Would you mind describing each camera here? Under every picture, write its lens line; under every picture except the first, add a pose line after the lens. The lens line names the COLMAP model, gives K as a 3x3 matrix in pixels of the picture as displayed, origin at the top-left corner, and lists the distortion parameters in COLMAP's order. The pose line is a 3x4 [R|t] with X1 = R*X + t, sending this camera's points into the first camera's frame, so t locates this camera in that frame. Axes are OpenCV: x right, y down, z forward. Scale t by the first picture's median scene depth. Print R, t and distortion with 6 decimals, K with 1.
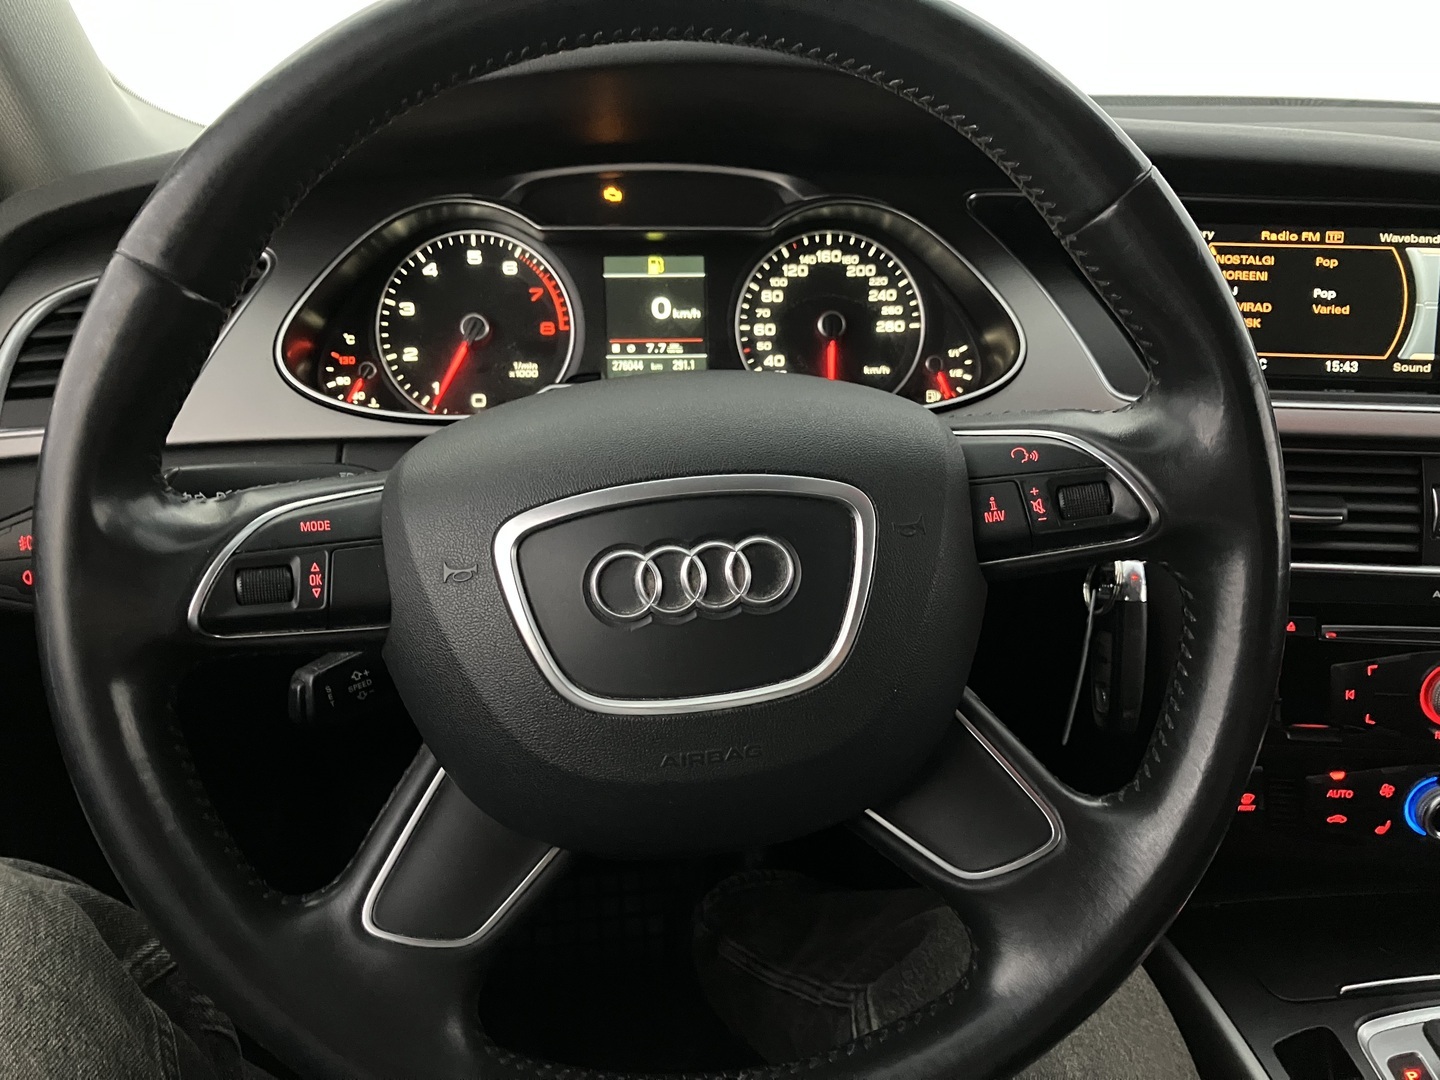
lens RADIAL K [[1197.9, 0, 720.0], [0, 1197.9, 540.0], [0, 0, 1]] dist [0.108209, -0.162612]
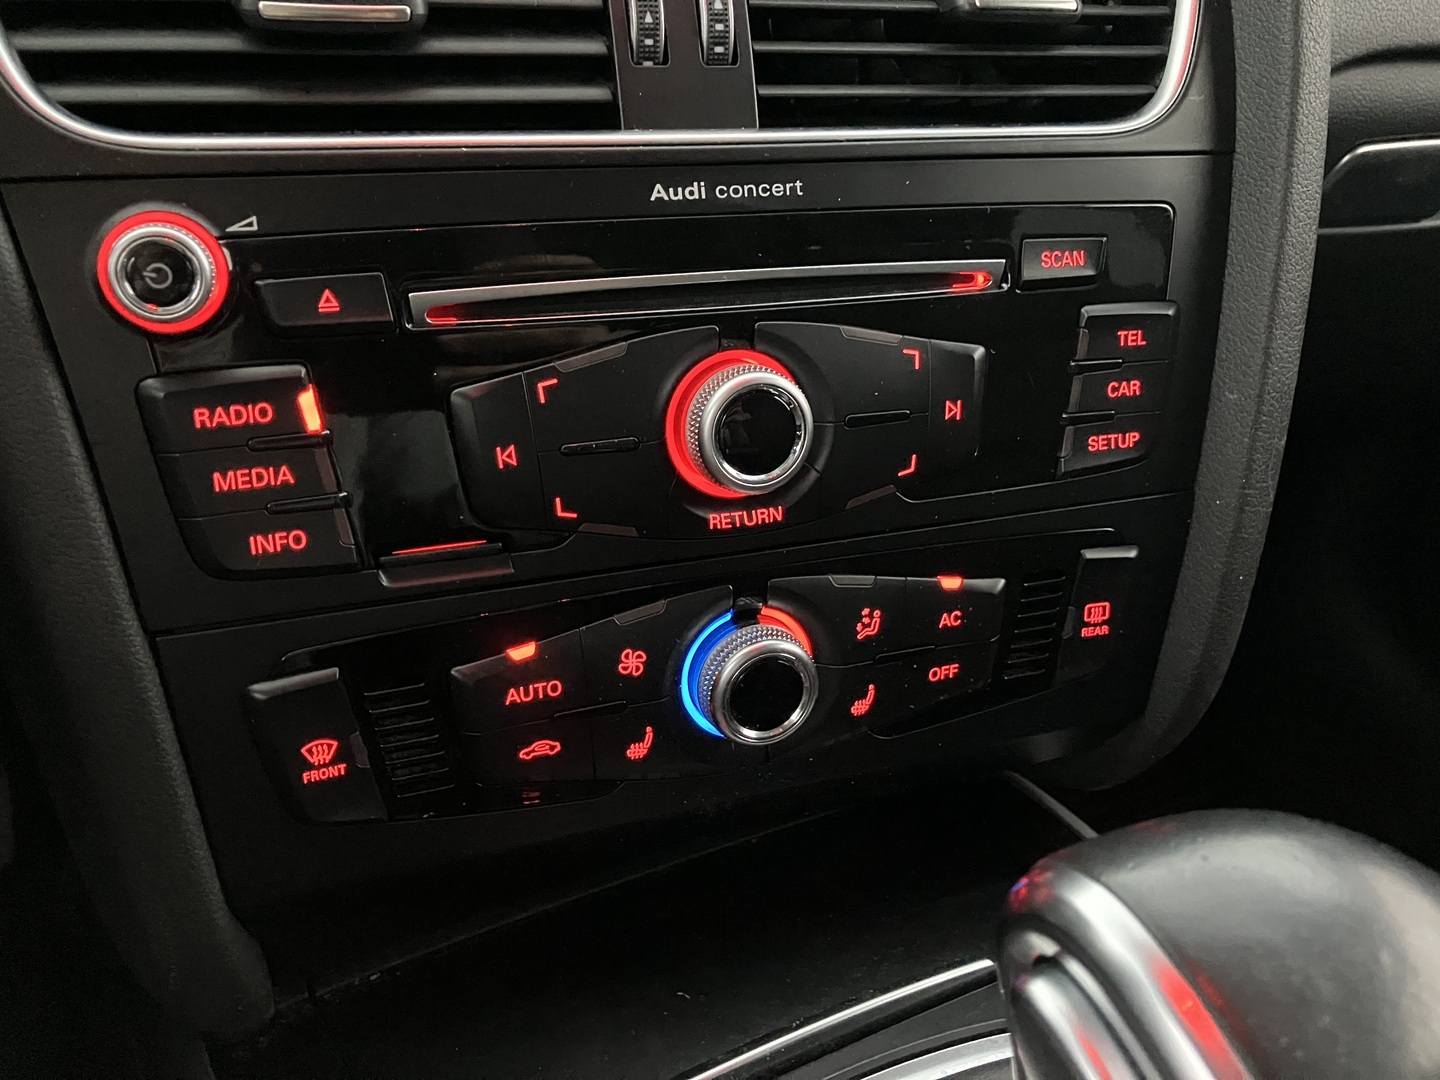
lens RADIAL K [[1189.6, 0, 723.2], [0, 1189.6, 527.5], [0, 0, 1]] dist [0.016349, 0.009042]
pose [[0.907314, -0.155376, 0.390692, 0.378091], [0.144366, 0.987847, 0.057595, 0.124081], [-0.394893, 0.004146, 0.918718, 0.533709]]
